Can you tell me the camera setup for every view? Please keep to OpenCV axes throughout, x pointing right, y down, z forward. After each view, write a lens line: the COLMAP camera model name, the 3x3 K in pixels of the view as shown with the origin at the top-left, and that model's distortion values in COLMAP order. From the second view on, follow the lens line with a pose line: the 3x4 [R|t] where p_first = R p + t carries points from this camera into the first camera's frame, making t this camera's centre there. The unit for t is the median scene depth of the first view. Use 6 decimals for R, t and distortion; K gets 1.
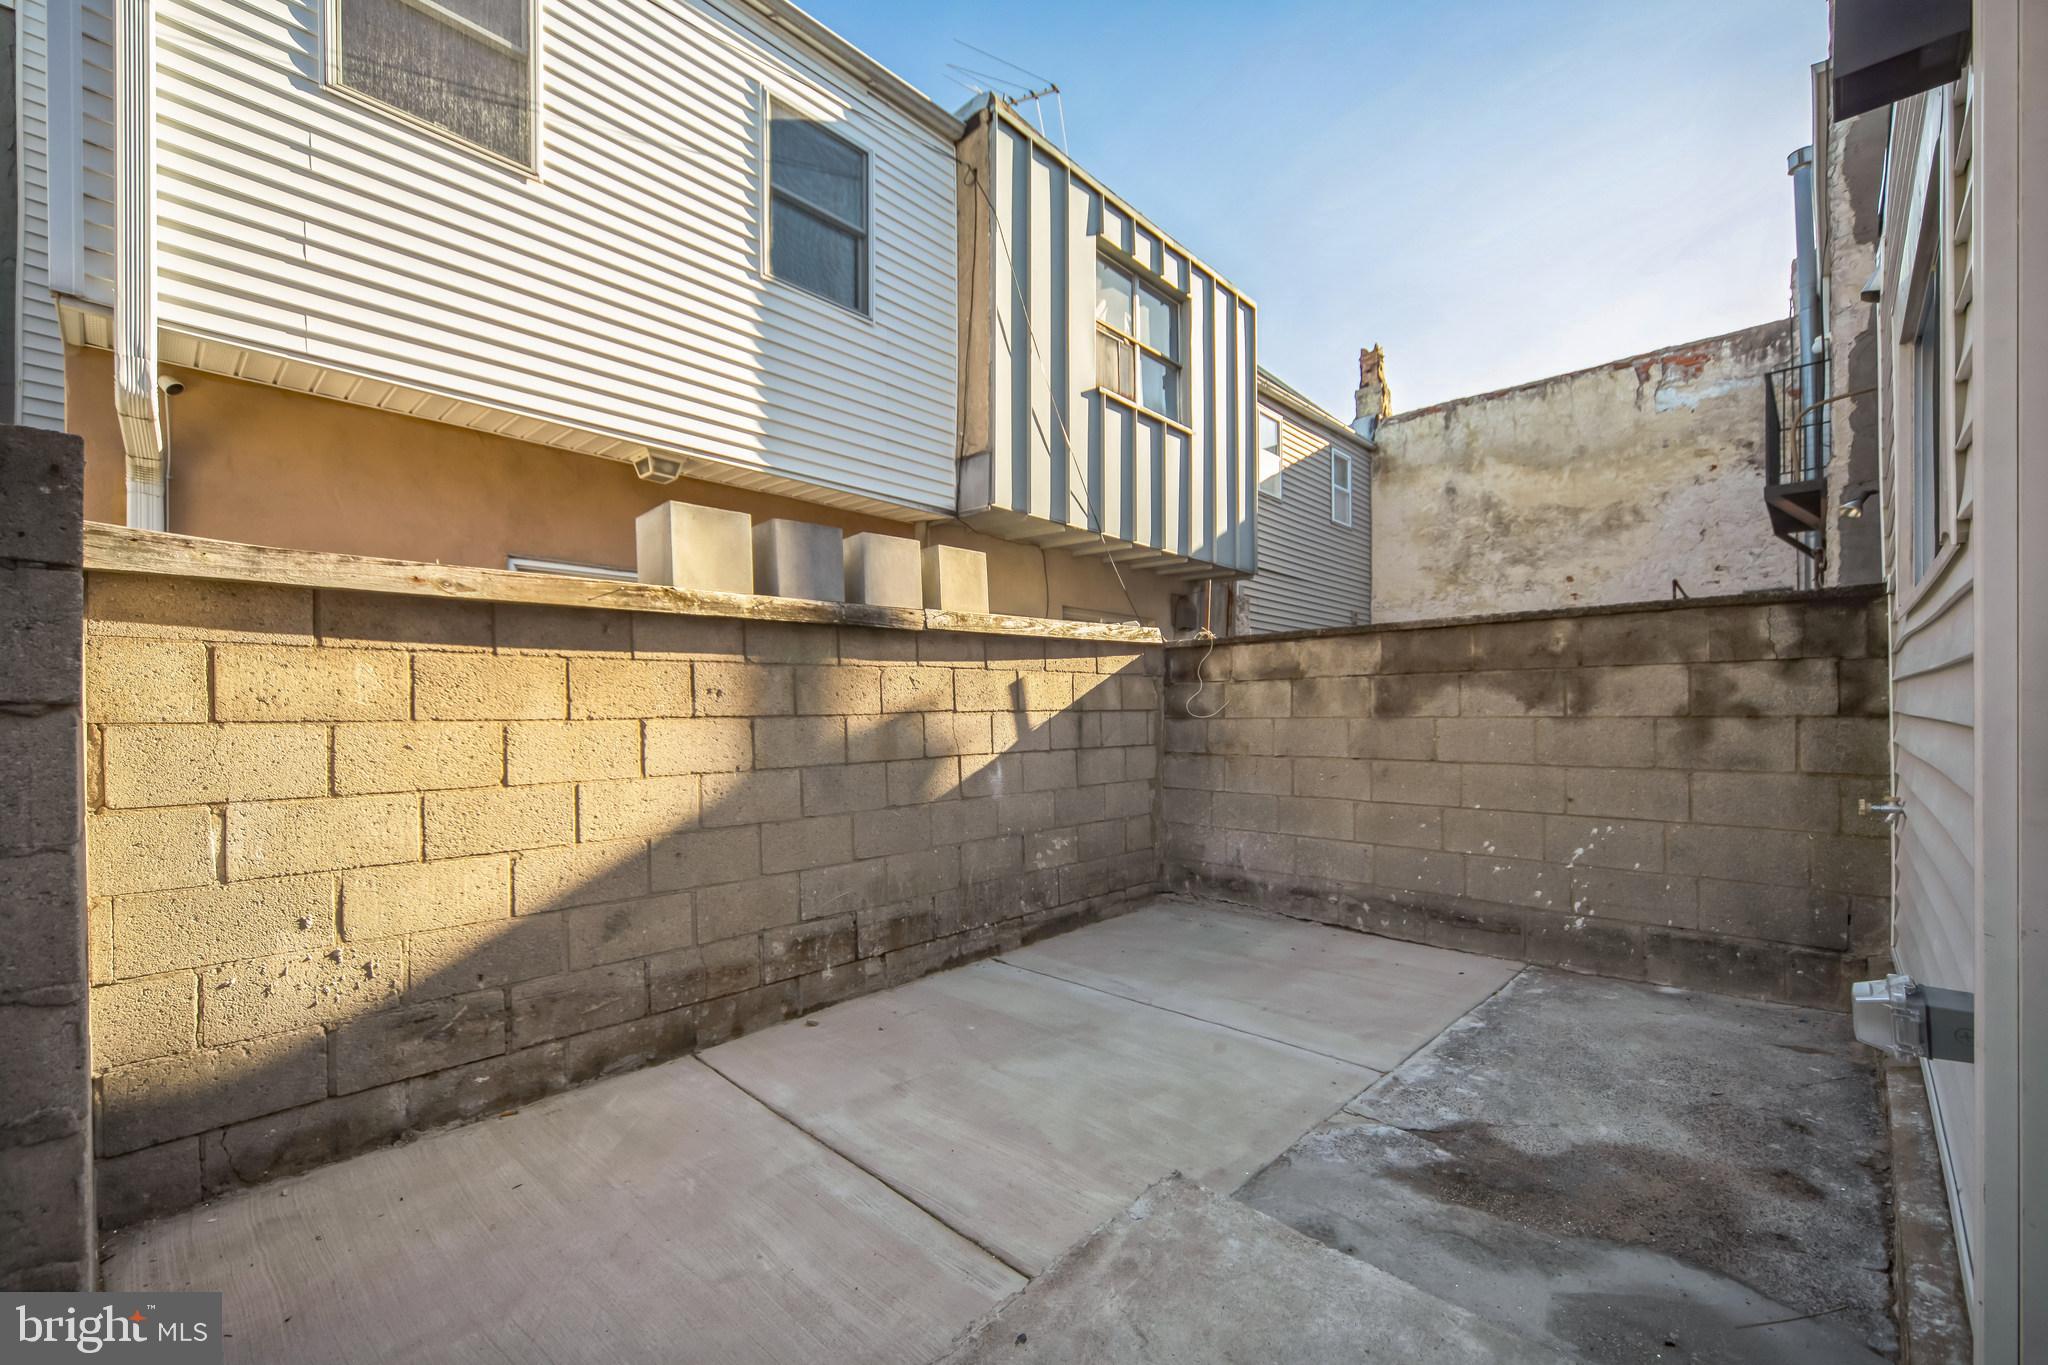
lens RADIAL K [[832.1, 0, 1023.7], [0, 832.1, 723.7], [0, 0, 1]] dist [-0.009877, 0.000103]
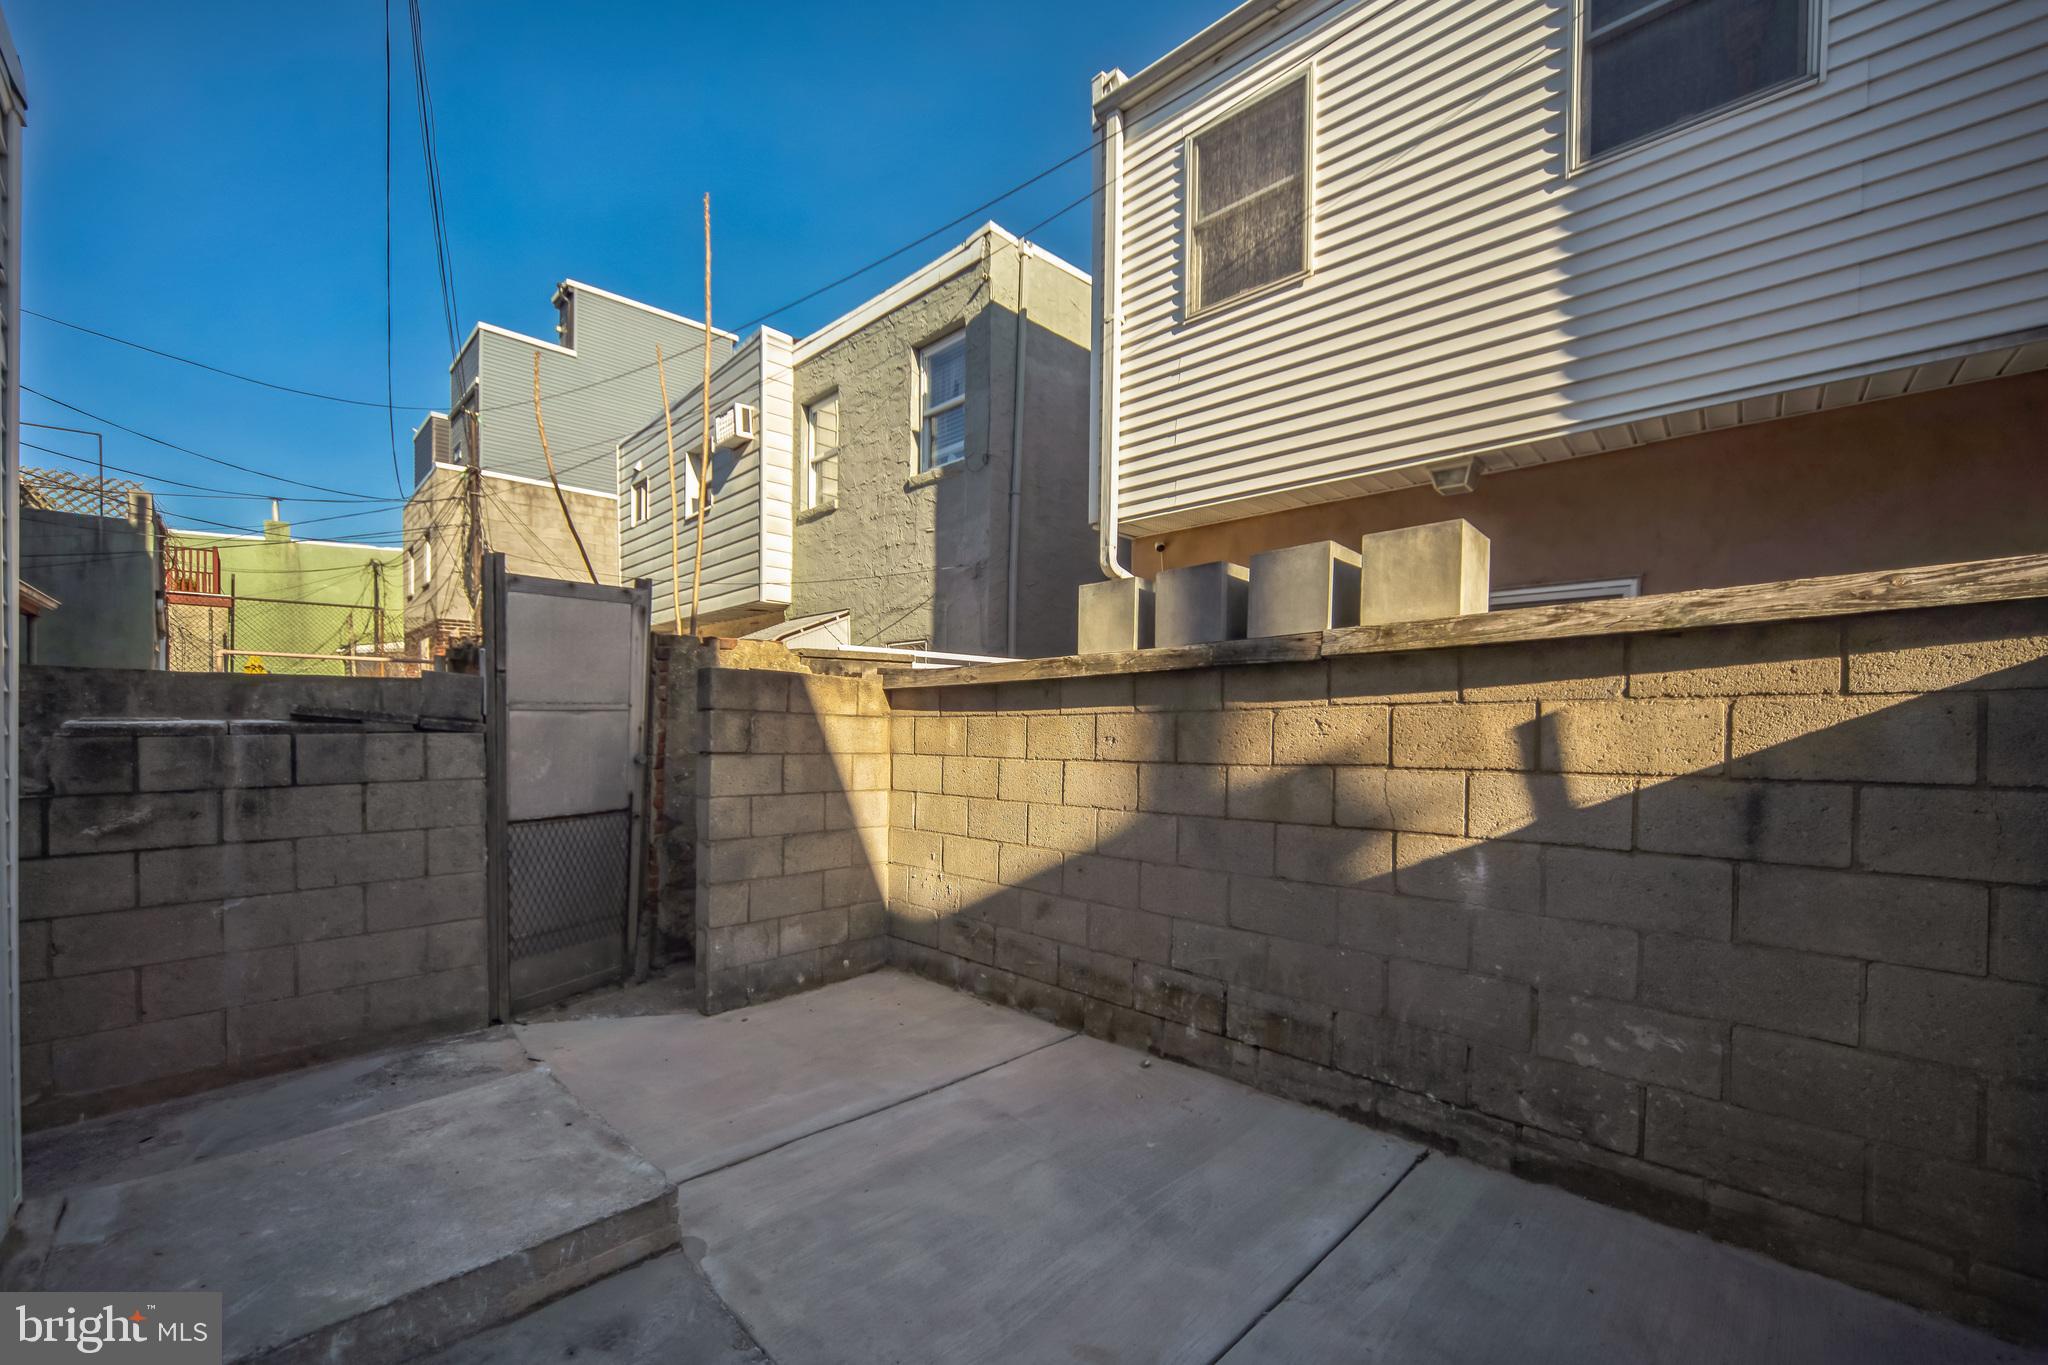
lens RADIAL K [[809.7, 0, 1023.4], [0, 809.7, 738.2], [0, 0, 1]] dist [-0.010834, 0.000119]
pose [[-0.019265, 0.024831, -0.999506, 0.645855], [-0.010042, 0.999636, 0.025028, -0.056300], [0.999764, 0.010520, -0.019008, 0.761954]]
